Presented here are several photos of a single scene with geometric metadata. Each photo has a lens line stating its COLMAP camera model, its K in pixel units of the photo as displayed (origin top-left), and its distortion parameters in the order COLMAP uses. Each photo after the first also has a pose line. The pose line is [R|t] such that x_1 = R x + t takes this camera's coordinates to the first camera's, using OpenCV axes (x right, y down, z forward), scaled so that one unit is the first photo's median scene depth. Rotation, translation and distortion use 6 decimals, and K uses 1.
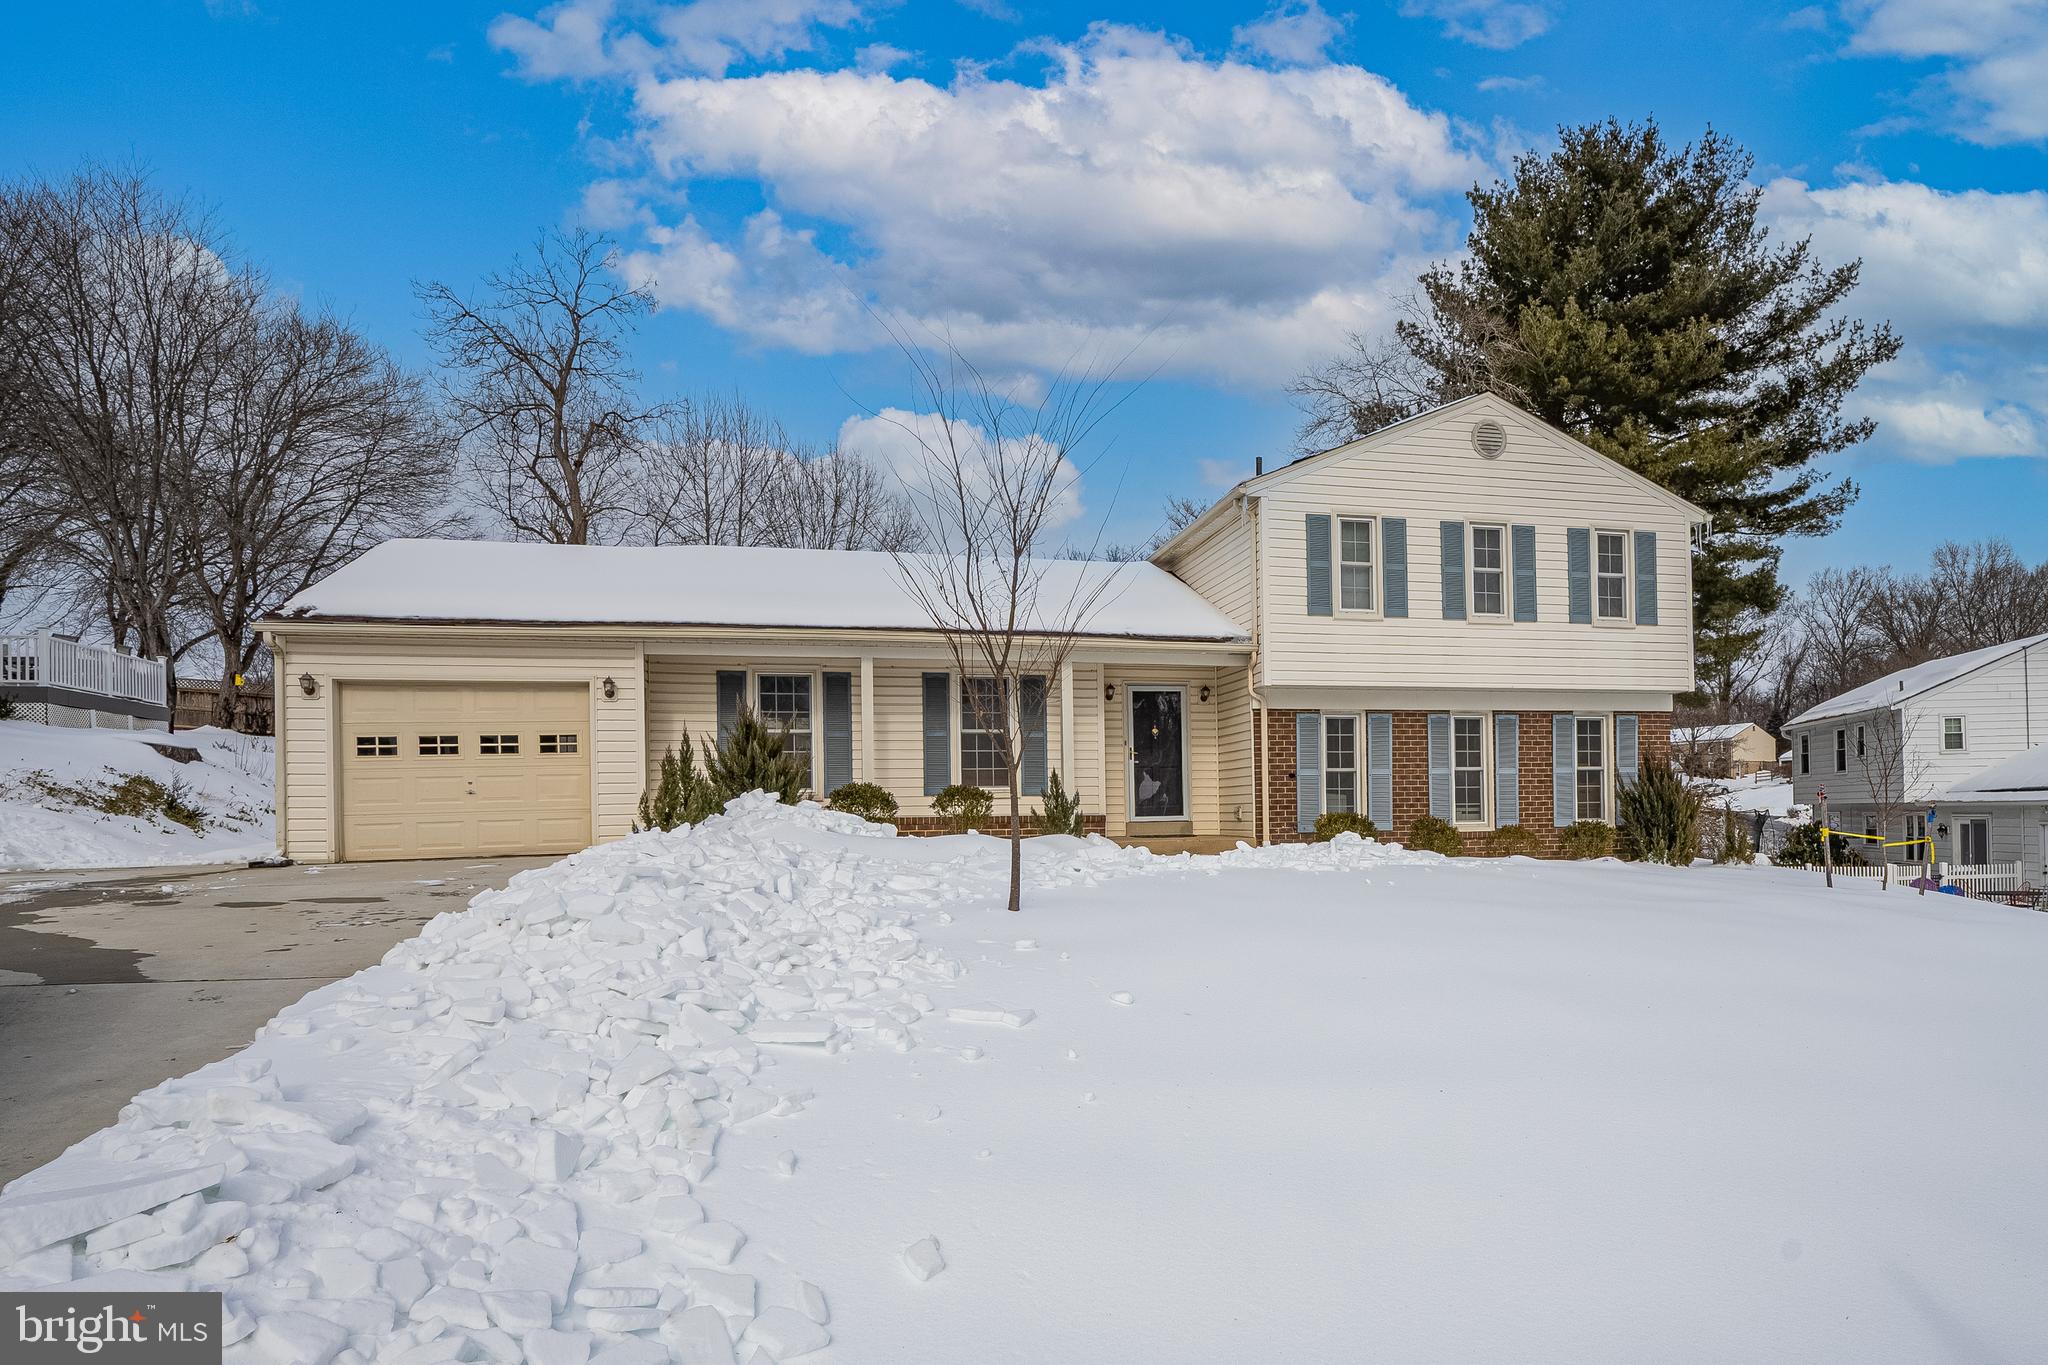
lens RADIAL K [[1274.1, 0, 1153.9], [0, 1274.1, 802.2], [0, 0, 1]] dist [0.002193, -0.001169]
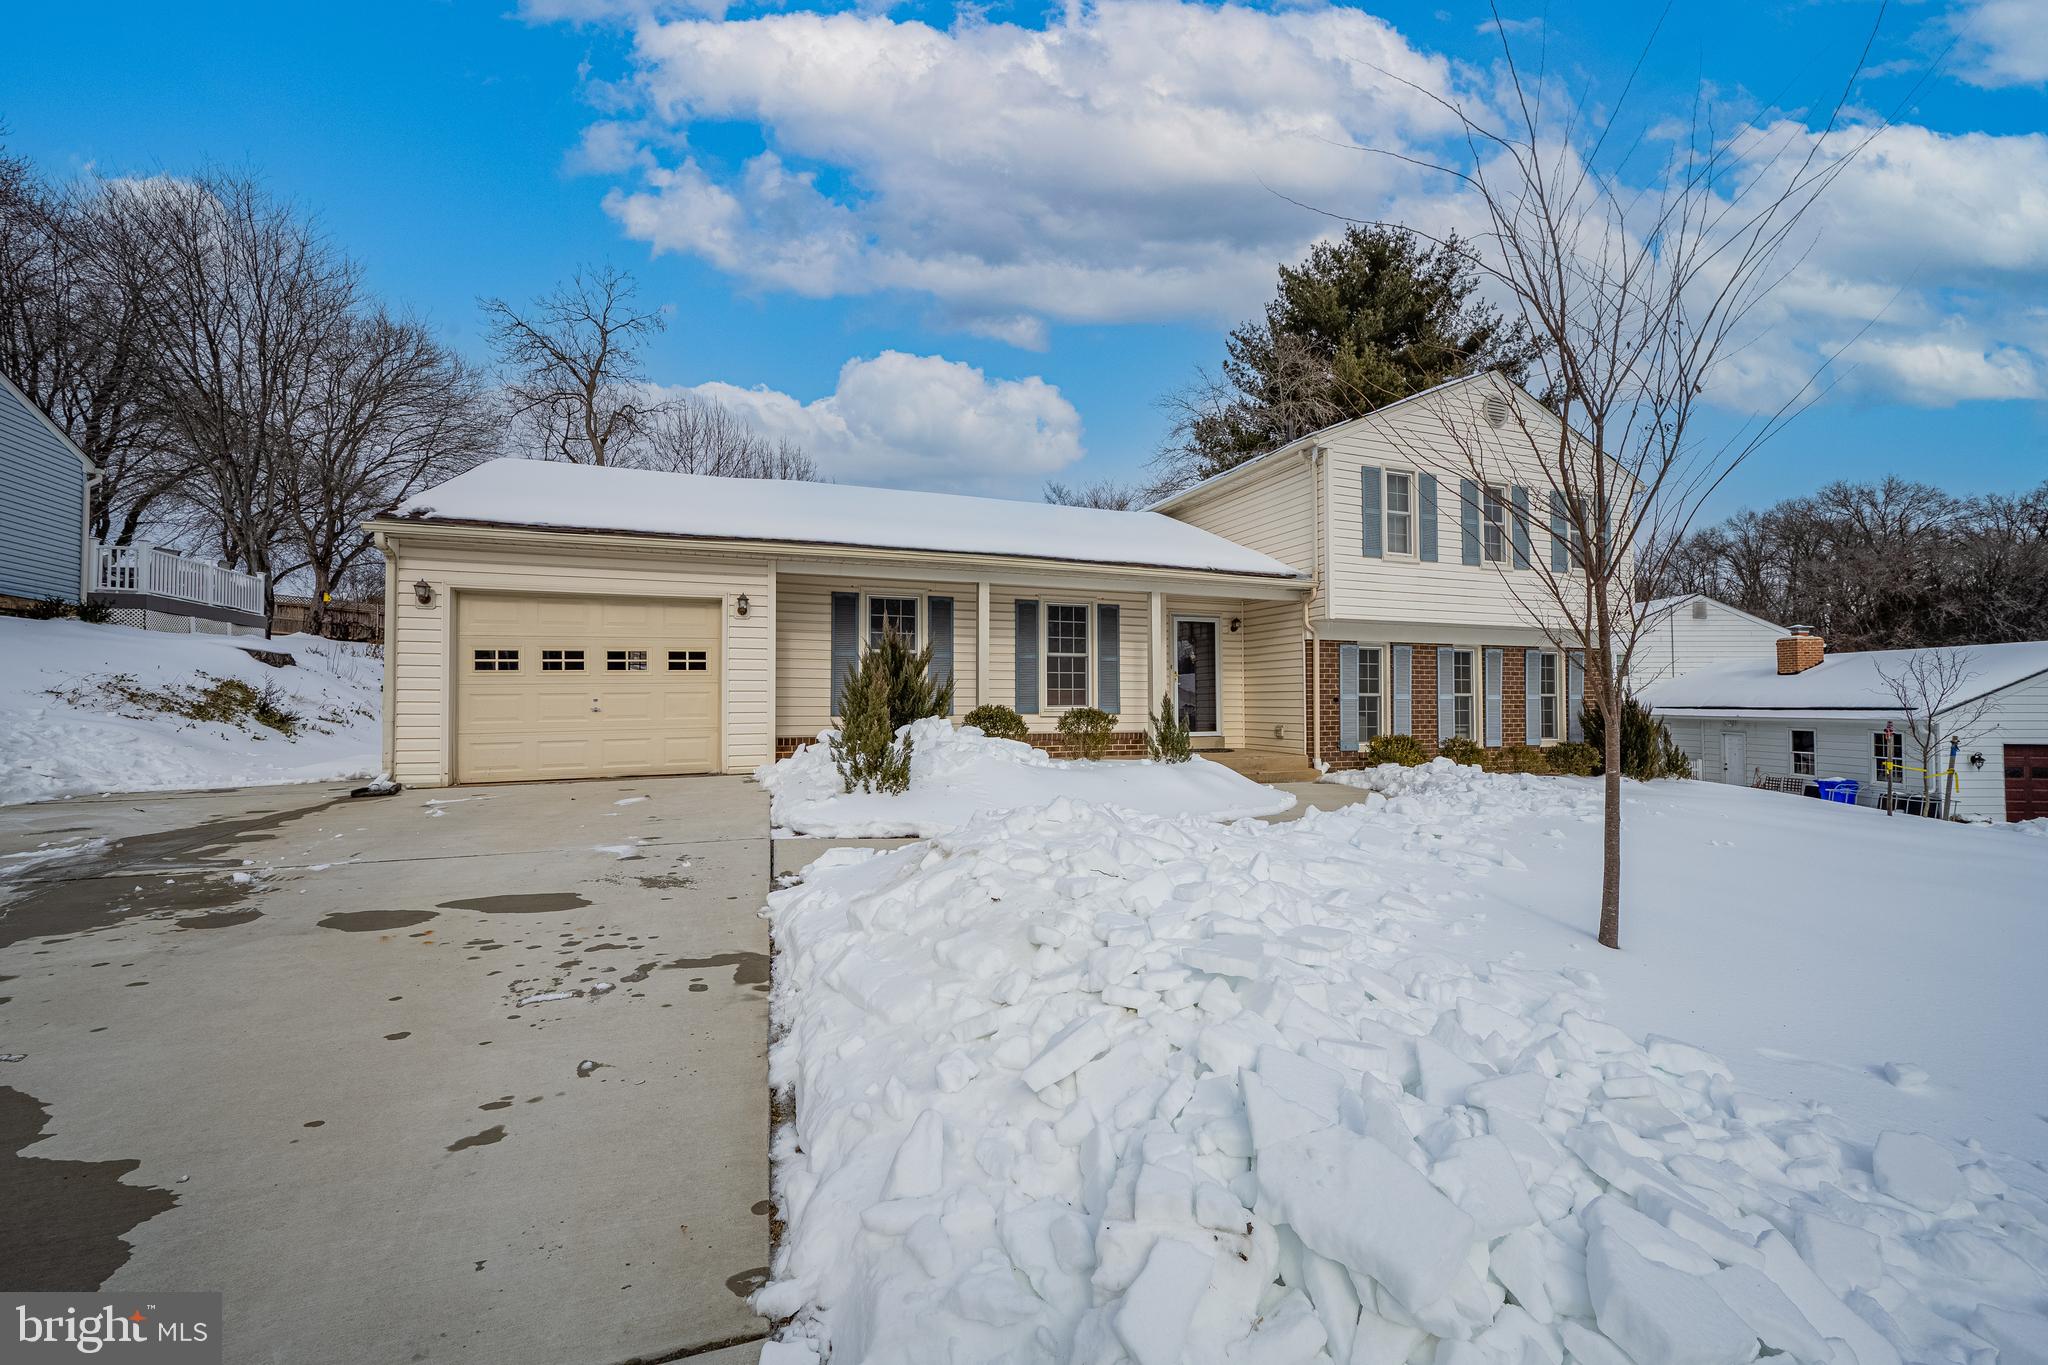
lens RADIAL K [[819.0, 0, 1017.0], [0, 819.0, 683.9], [0, 0, 1]] dist [-0.000280, 0.000164]
pose [[0.996428, 0.016891, 0.082735, -0.222779], [-0.015783, 0.999777, -0.014027, -0.019476], [-0.082954, 0.012671, 0.996473, 0.295229]]
